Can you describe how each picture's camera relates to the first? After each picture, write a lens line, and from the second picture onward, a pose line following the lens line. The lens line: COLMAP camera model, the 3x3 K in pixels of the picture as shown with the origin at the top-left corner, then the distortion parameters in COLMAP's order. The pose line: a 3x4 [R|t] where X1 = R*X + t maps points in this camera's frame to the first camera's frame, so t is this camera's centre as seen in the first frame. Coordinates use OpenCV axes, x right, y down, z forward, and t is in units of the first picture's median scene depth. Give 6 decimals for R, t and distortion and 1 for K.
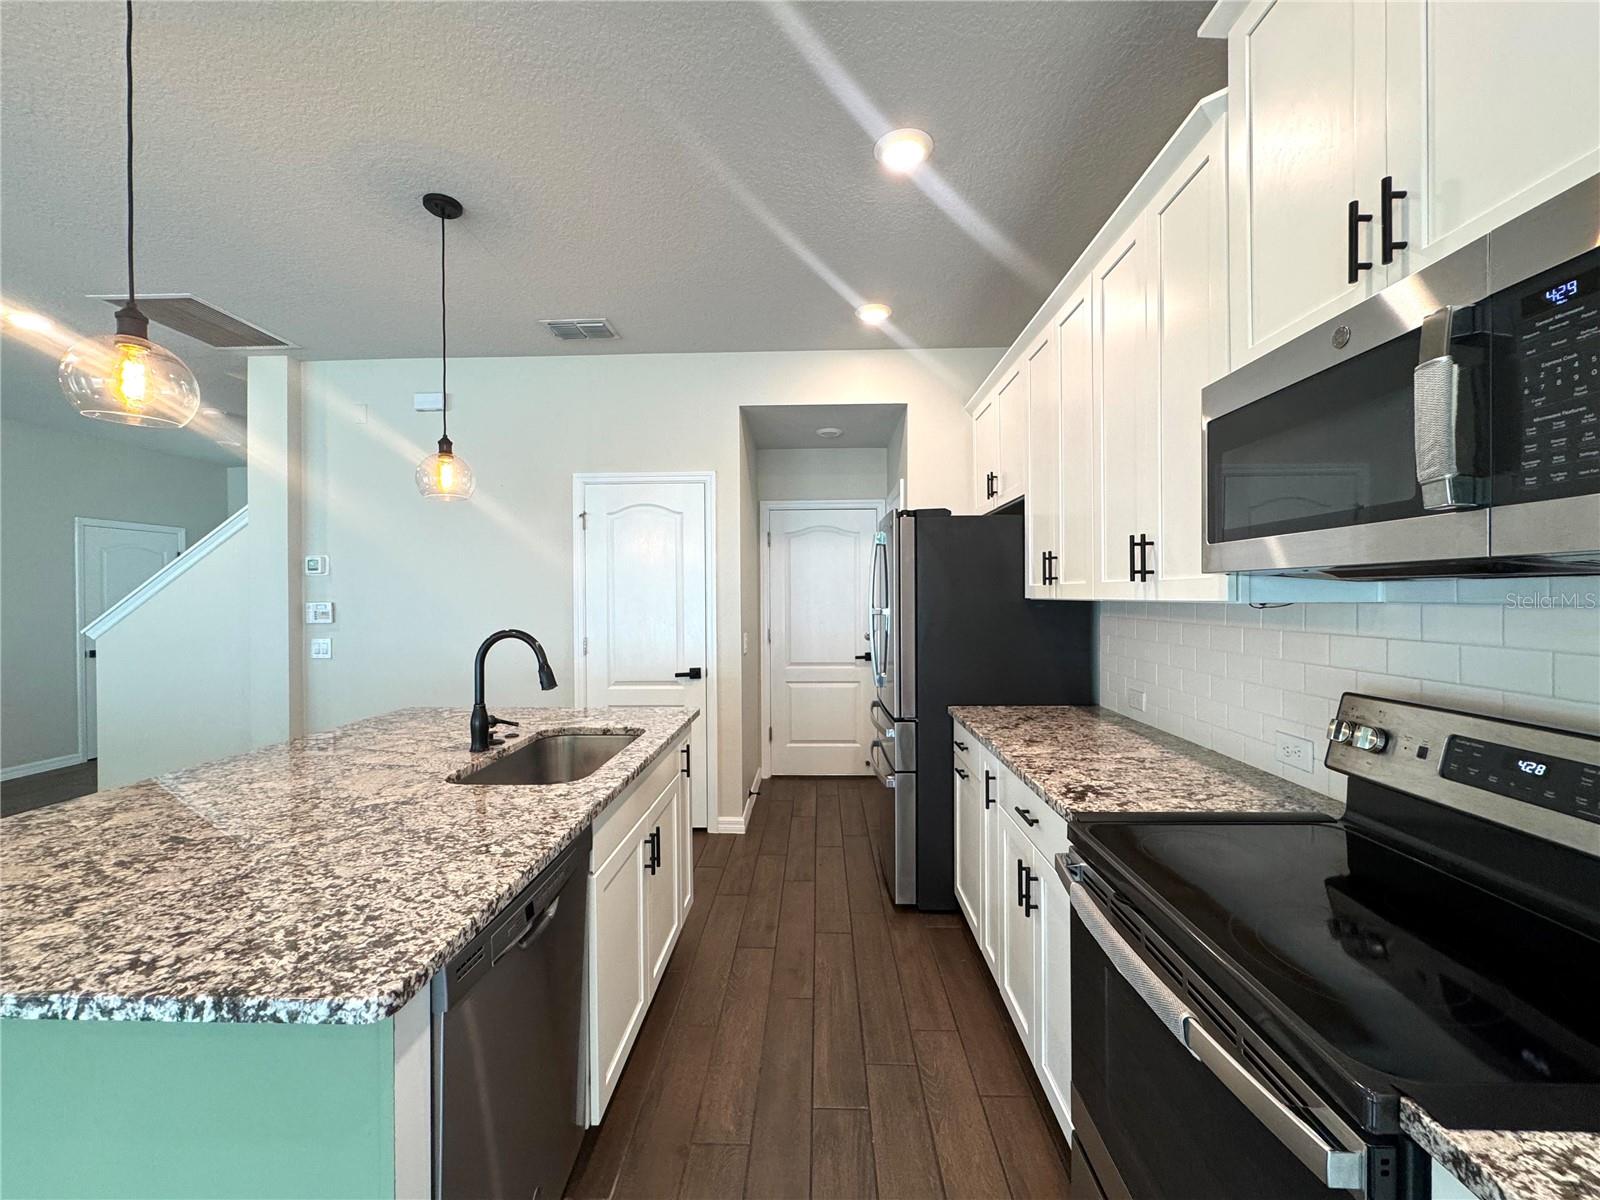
lens RADIAL K [[638.4, 0, 800.6], [0, 638.4, 599.6], [0, 0, 1]] dist [-0.003399, 0.000741]
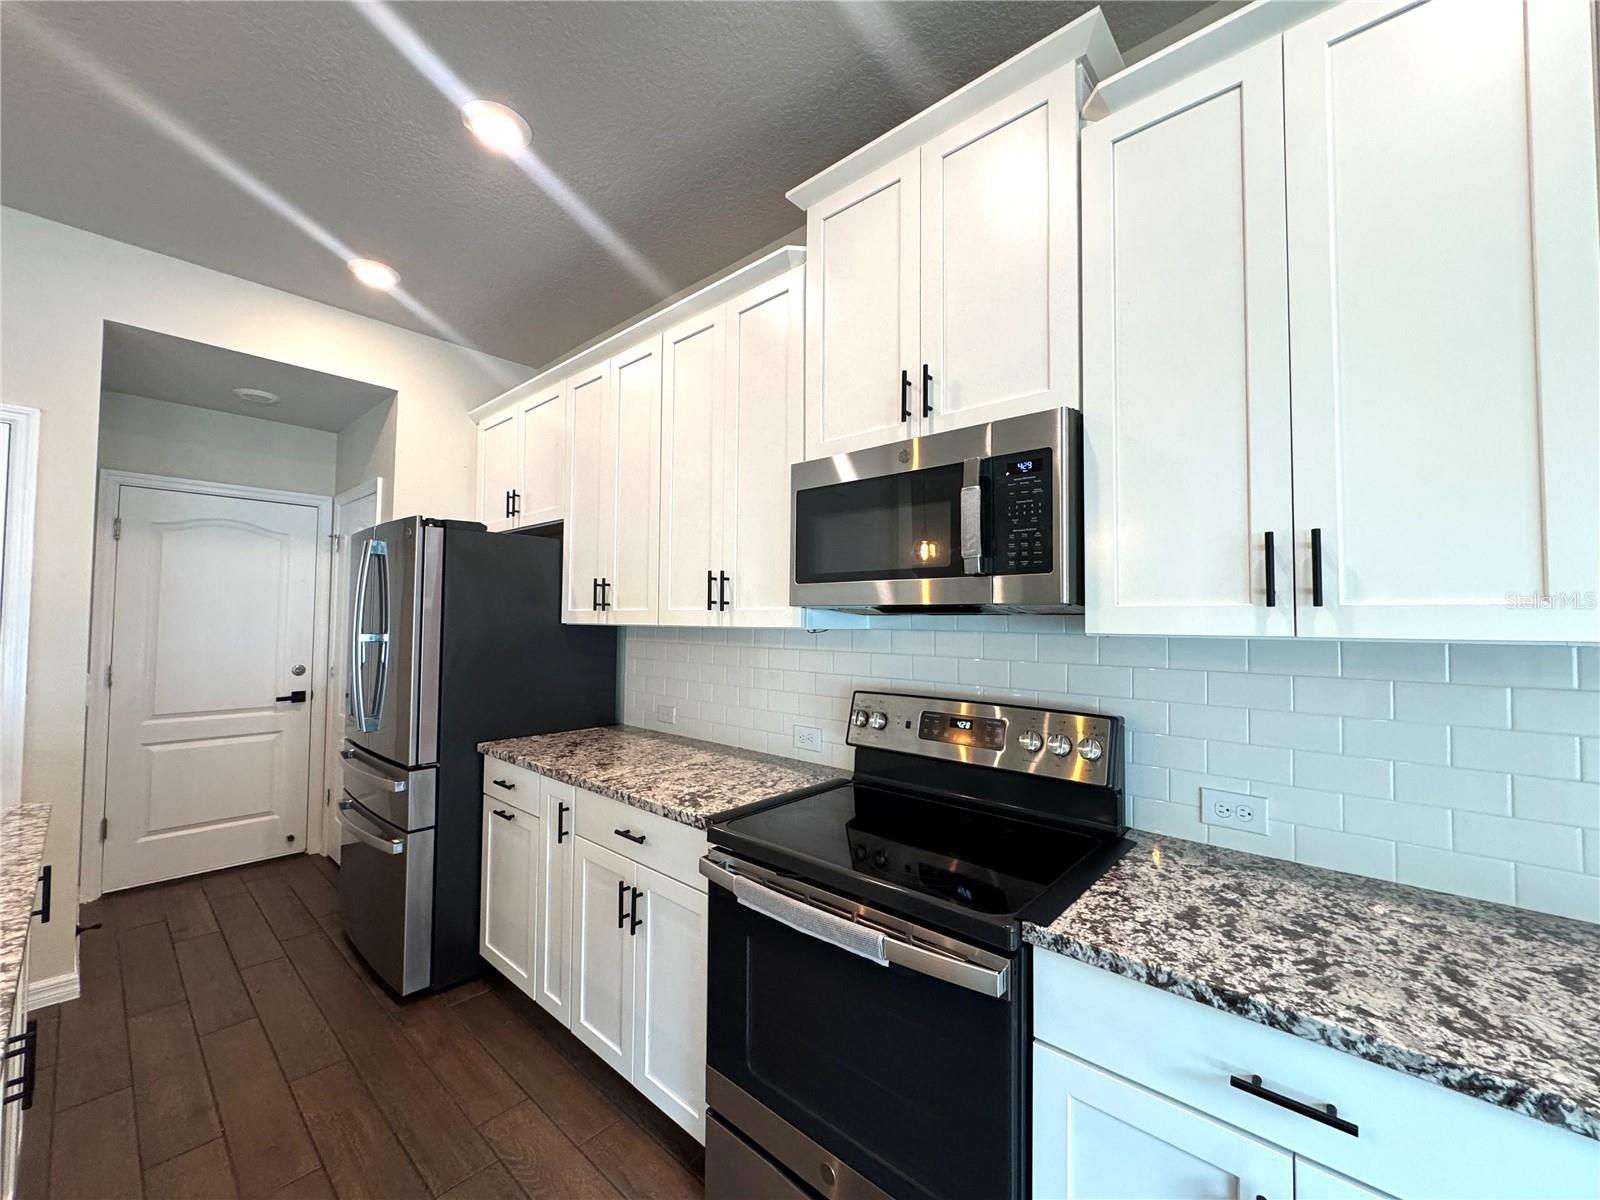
lens RADIAL K [[638.4, 0, 799.0], [0, 638.4, 598.6], [0, 0, 1]] dist [-0.003399, 0.000741]
pose [[0.642736, 0.040027, 0.765042, -0.201420], [-0.008896, 0.998957, -0.044791, 0.000838], [-0.766036, 0.021983, 0.642421, 0.090450]]
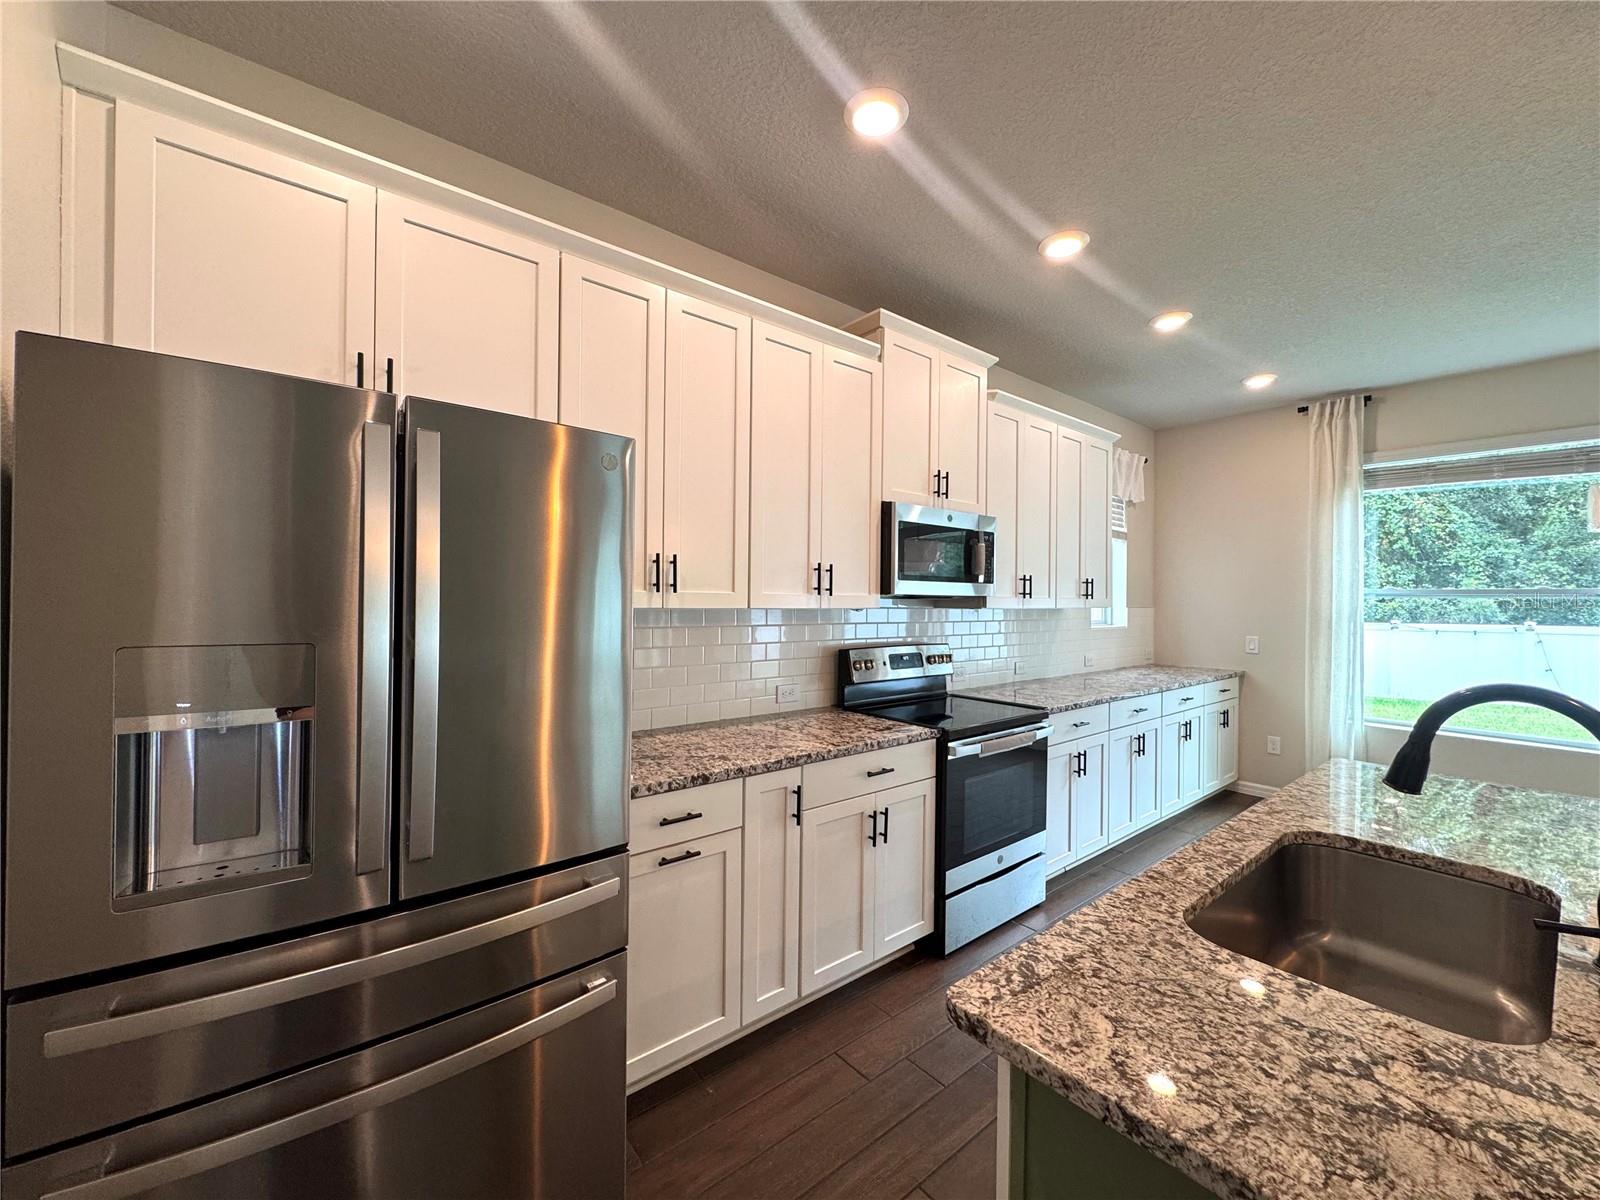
lens RADIAL K [[638.4, 0, 798.9], [0, 638.4, 598.5], [0, 0, 1]] dist [-0.003399, 0.000741]
pose [[-0.654441, 0.001434, 0.756112, -0.395282], [0.000080, 0.999998, -0.001827, -0.014213], [-0.756113, -0.001135, -0.654440, 1.465312]]
